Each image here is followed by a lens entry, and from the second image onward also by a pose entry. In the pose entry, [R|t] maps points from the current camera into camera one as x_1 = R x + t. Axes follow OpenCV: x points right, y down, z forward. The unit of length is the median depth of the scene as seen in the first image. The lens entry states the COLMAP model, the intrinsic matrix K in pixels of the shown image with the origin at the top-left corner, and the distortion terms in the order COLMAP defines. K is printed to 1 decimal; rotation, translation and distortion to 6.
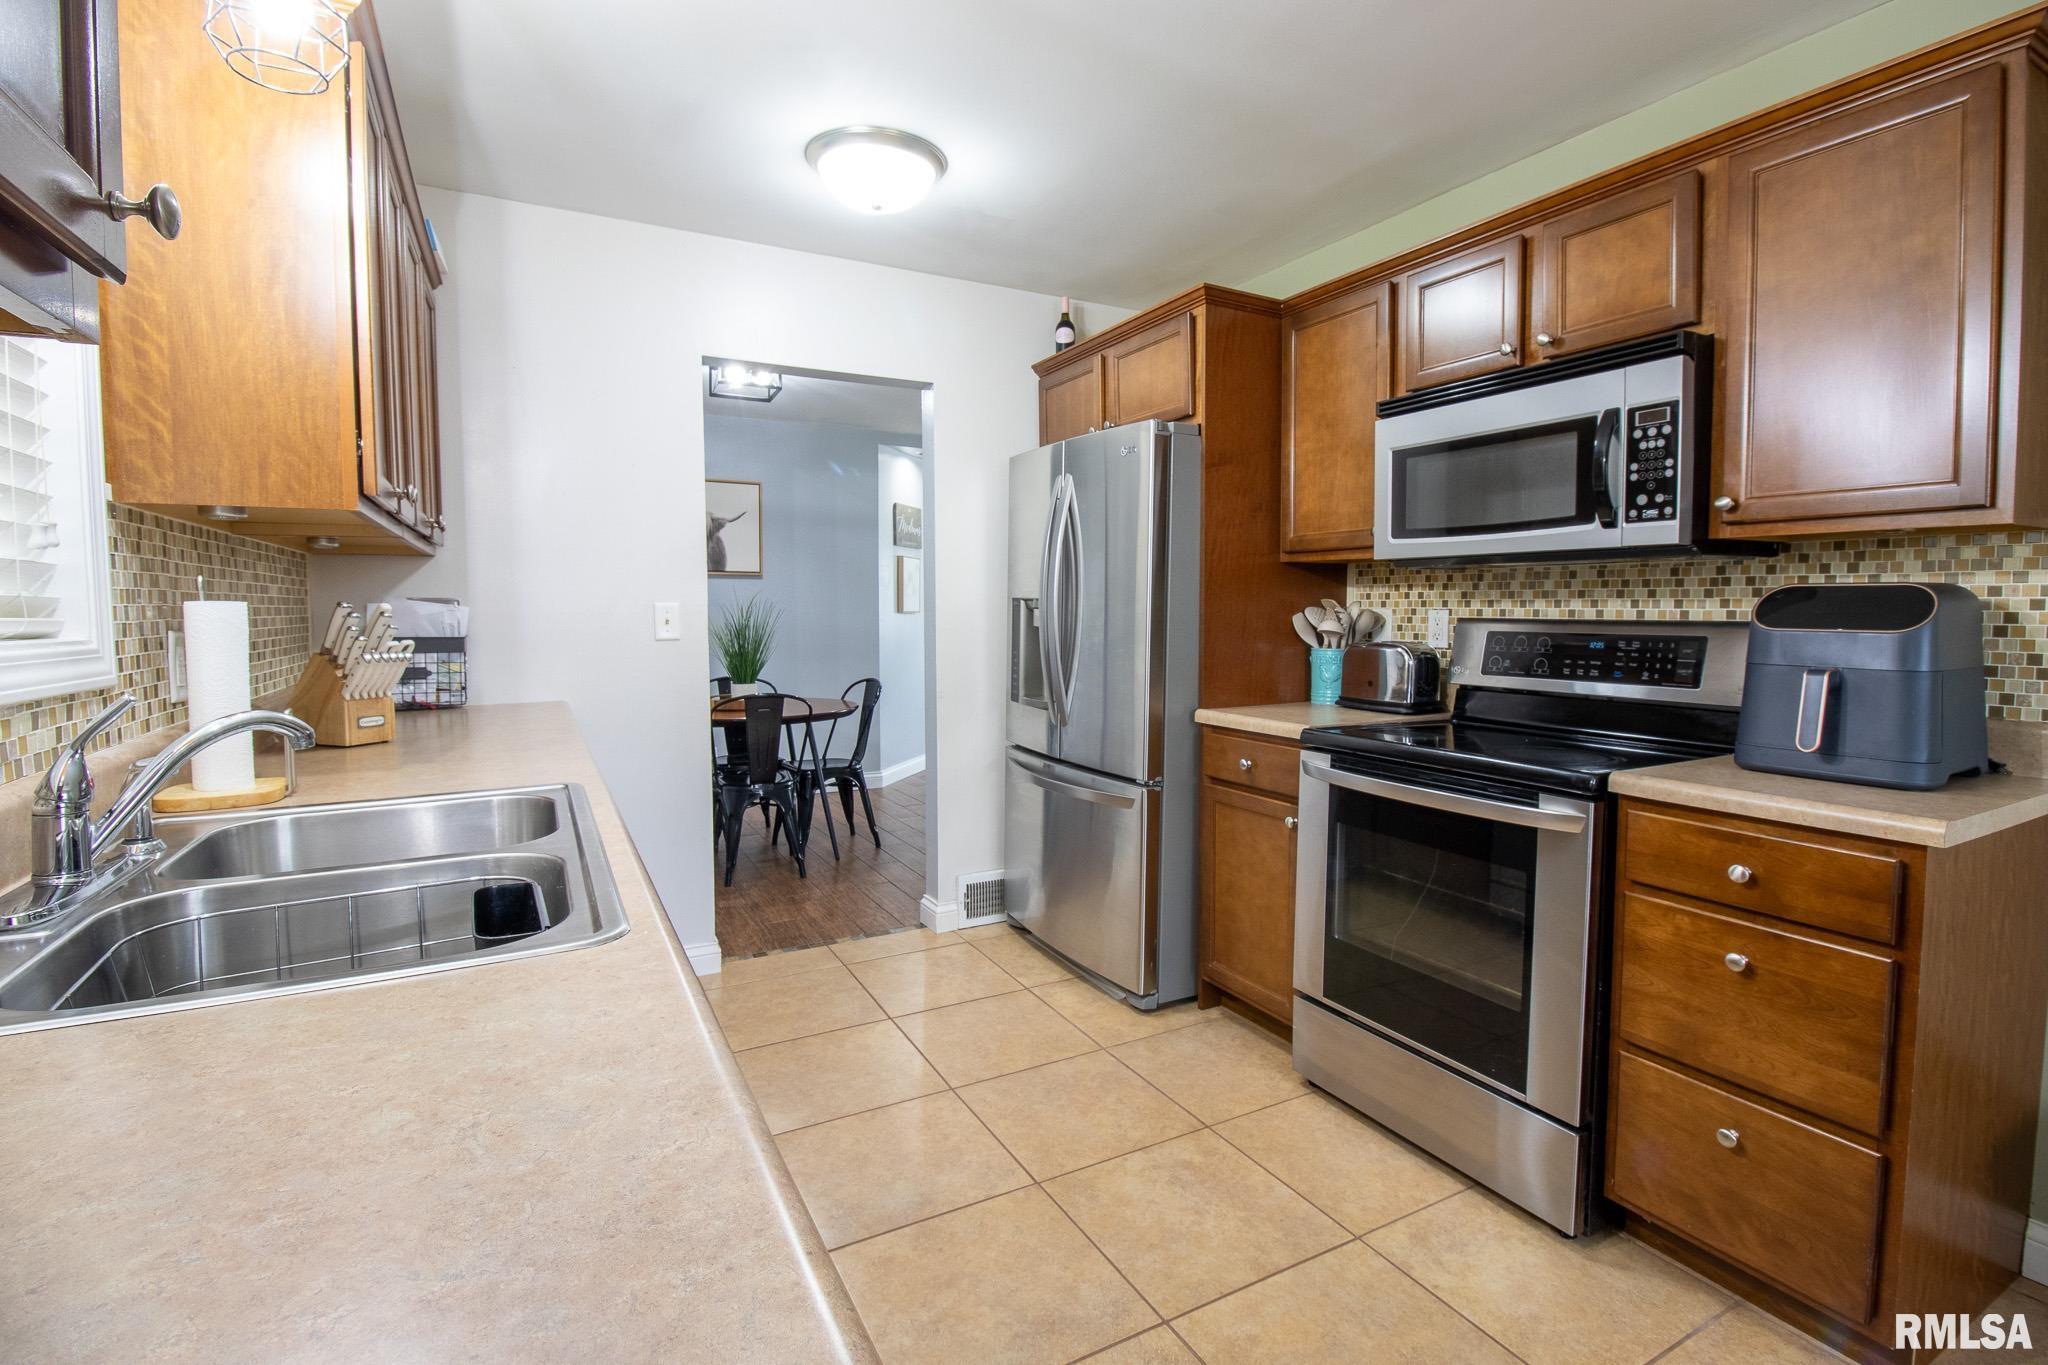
lens RADIAL K [[952.1, 0, 1033.5], [0, 952.1, 651.8], [0, 0, 1]] dist [0.002311, -0.015215]
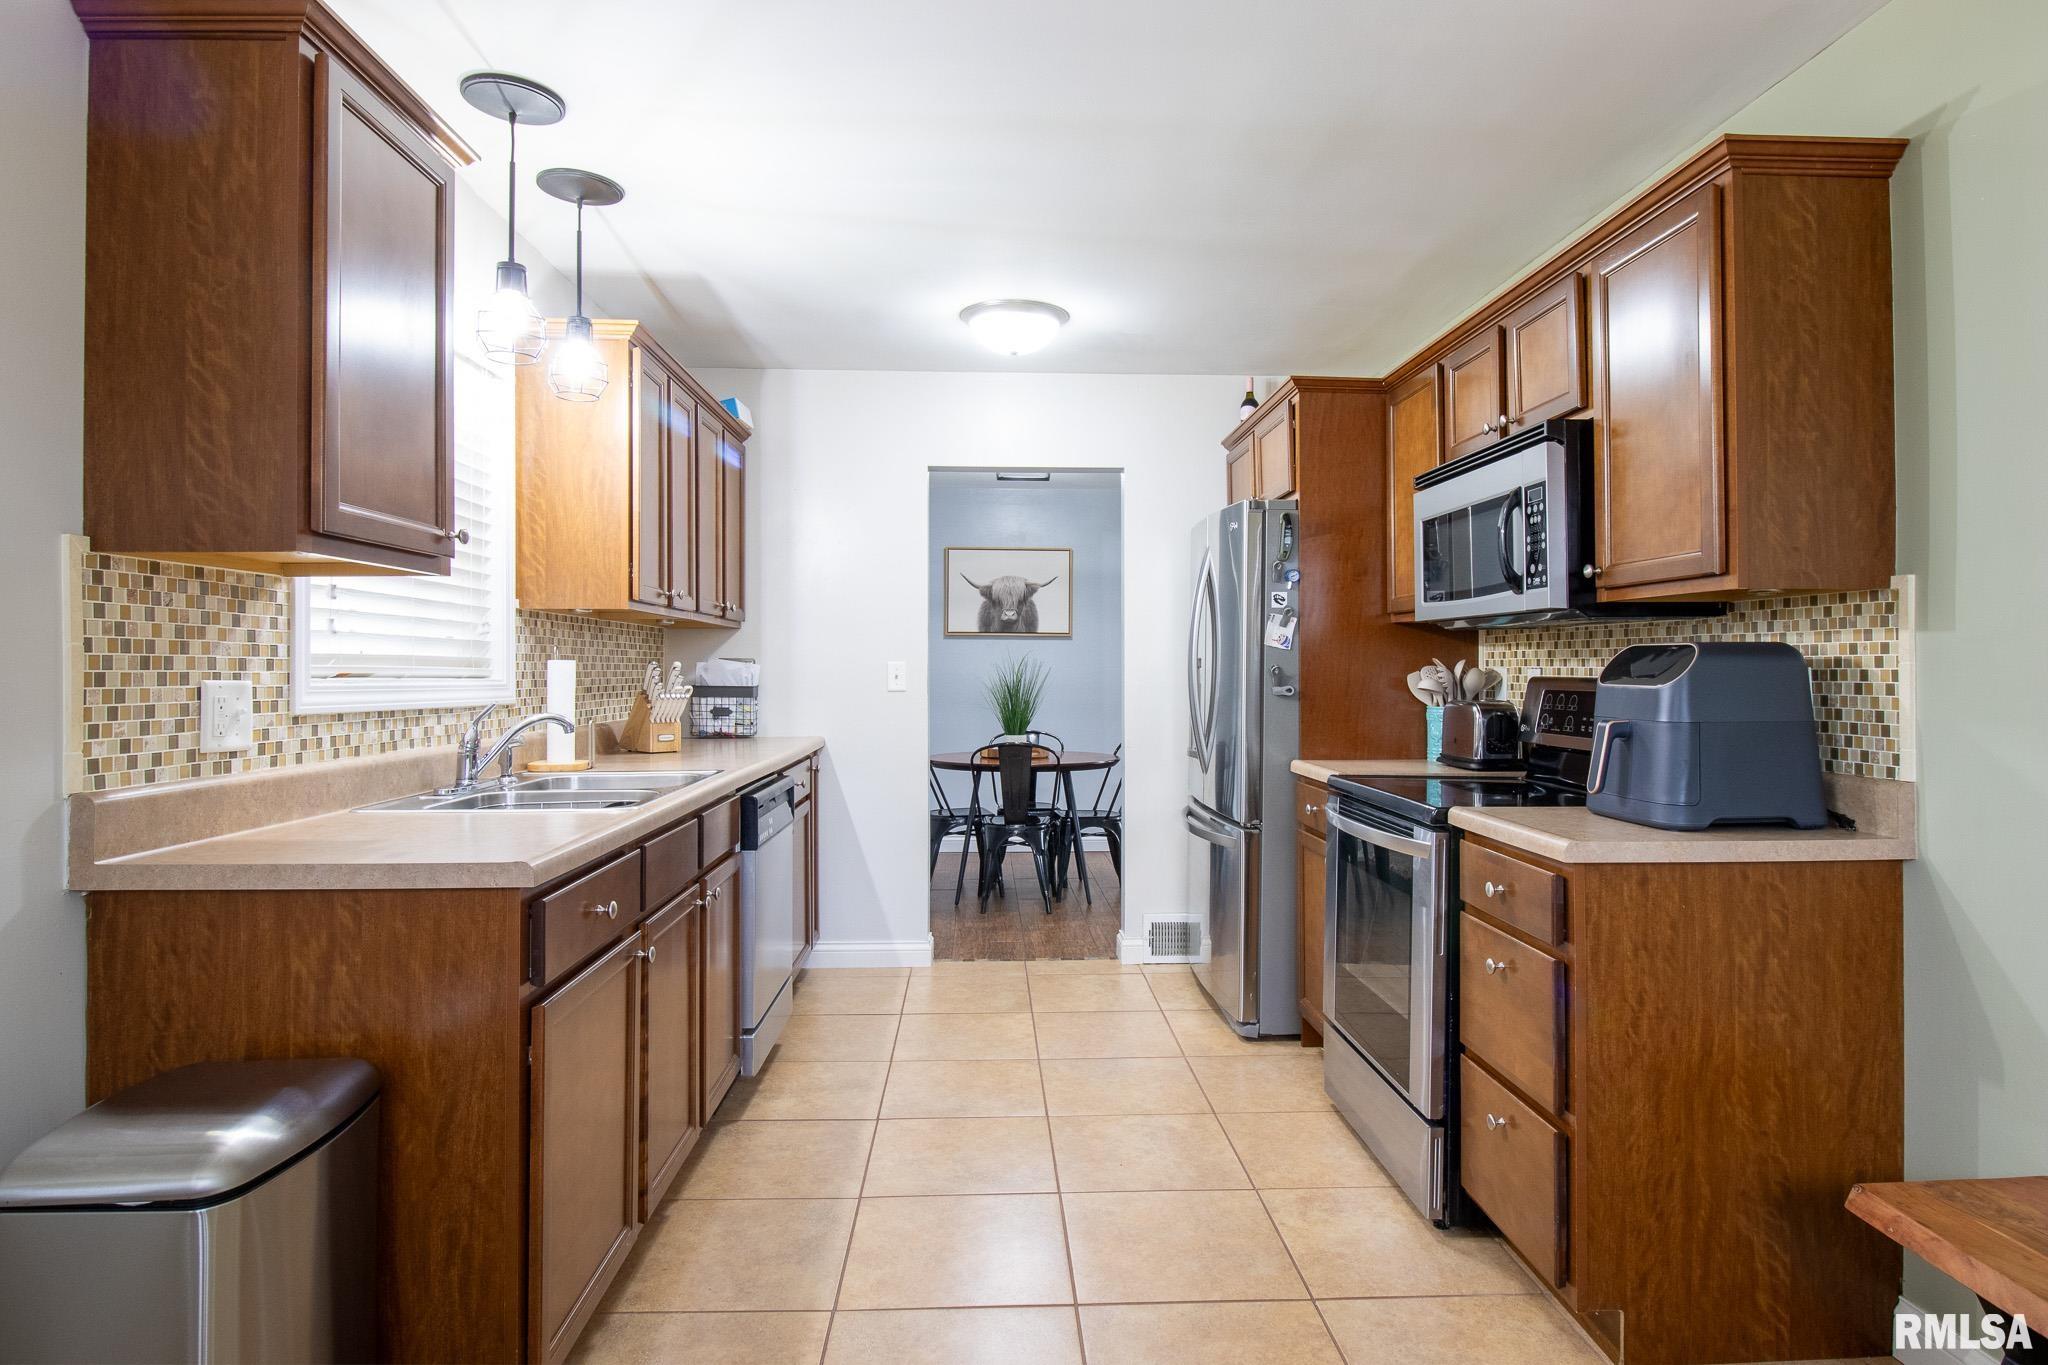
lens RADIAL K [[1135.4, 0, 1026.9], [0, 1135.4, 641.4], [0, 0, 1]] dist [0.000203, 0.000048]
pose [[0.898753, -0.007754, -0.438387, 0.535707], [-0.023109, 0.997616, -0.065022, 0.019328], [0.437846, 0.068569, 0.896431, -0.344301]]
